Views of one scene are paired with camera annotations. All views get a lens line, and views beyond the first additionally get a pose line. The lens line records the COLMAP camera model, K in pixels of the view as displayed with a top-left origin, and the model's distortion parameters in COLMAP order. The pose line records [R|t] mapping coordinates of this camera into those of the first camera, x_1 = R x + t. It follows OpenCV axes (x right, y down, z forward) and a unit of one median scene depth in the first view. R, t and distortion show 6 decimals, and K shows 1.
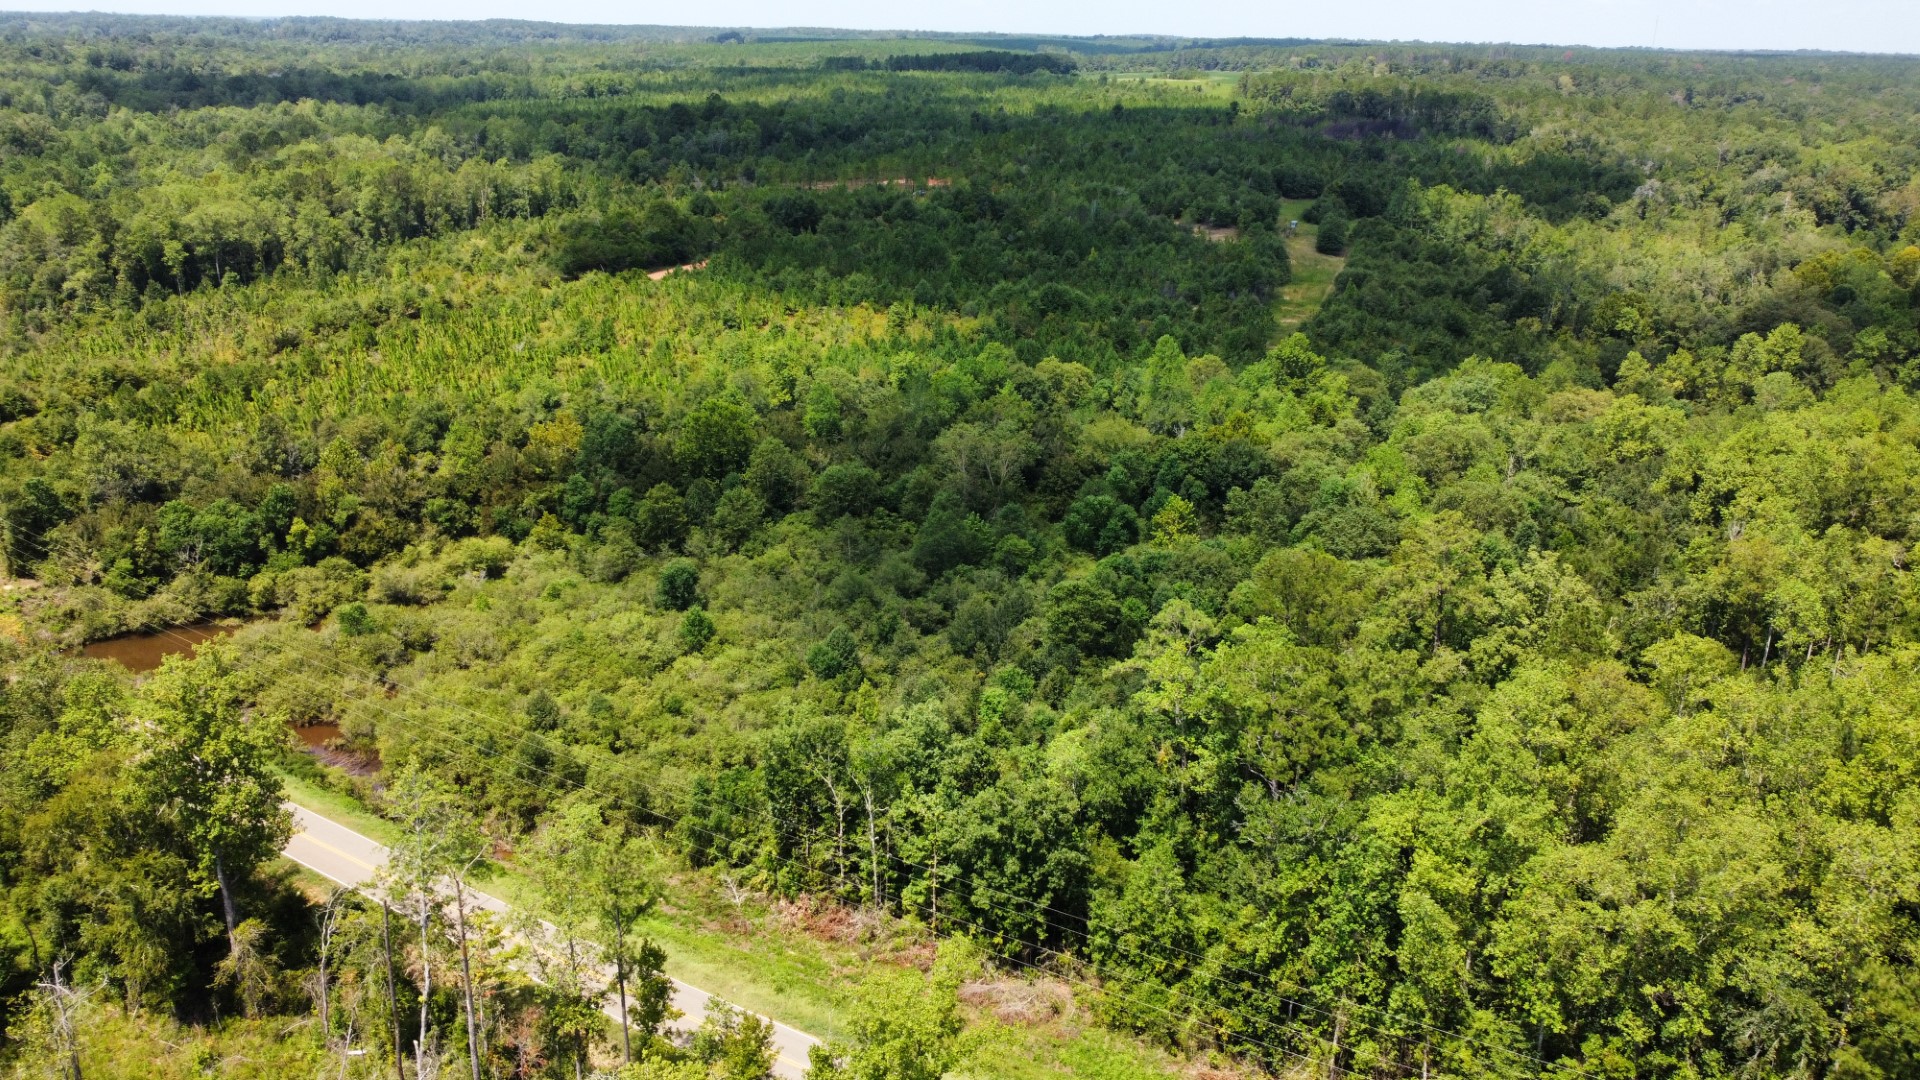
lens RADIAL K [[1440.8, 0, 961.1], [0, 1440.8, 538.3], [0, 0, 1]] dist [-0.005786, 0.004946]
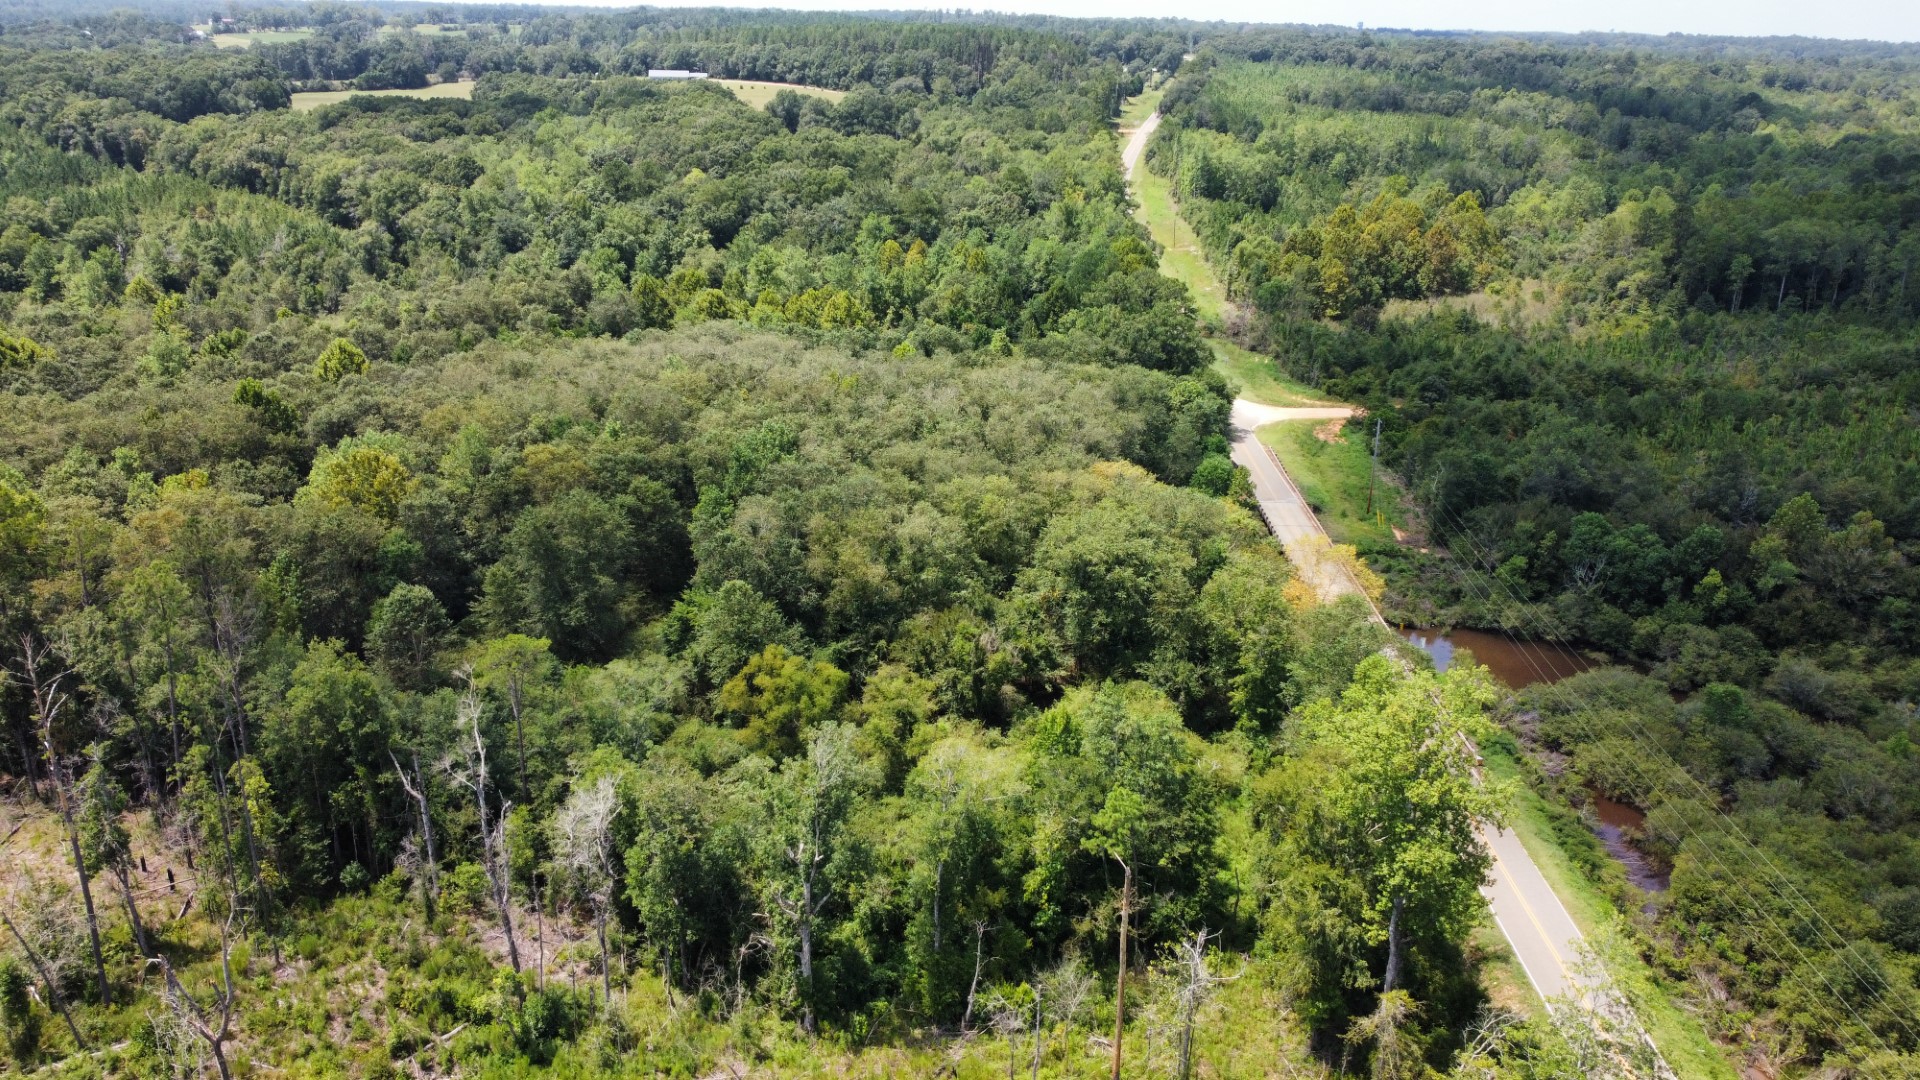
lens RADIAL K [[1440.8, 0, 966.0], [0, 1440.8, 548.2], [0, 0, 1]] dist [-0.005786, 0.004946]
pose [[0.524010, 0.280294, -0.804269, -0.008811], [-0.290902, 0.946410, 0.140299, -0.016840], [0.800494, 0.160445, 0.577466, 0.146561]]
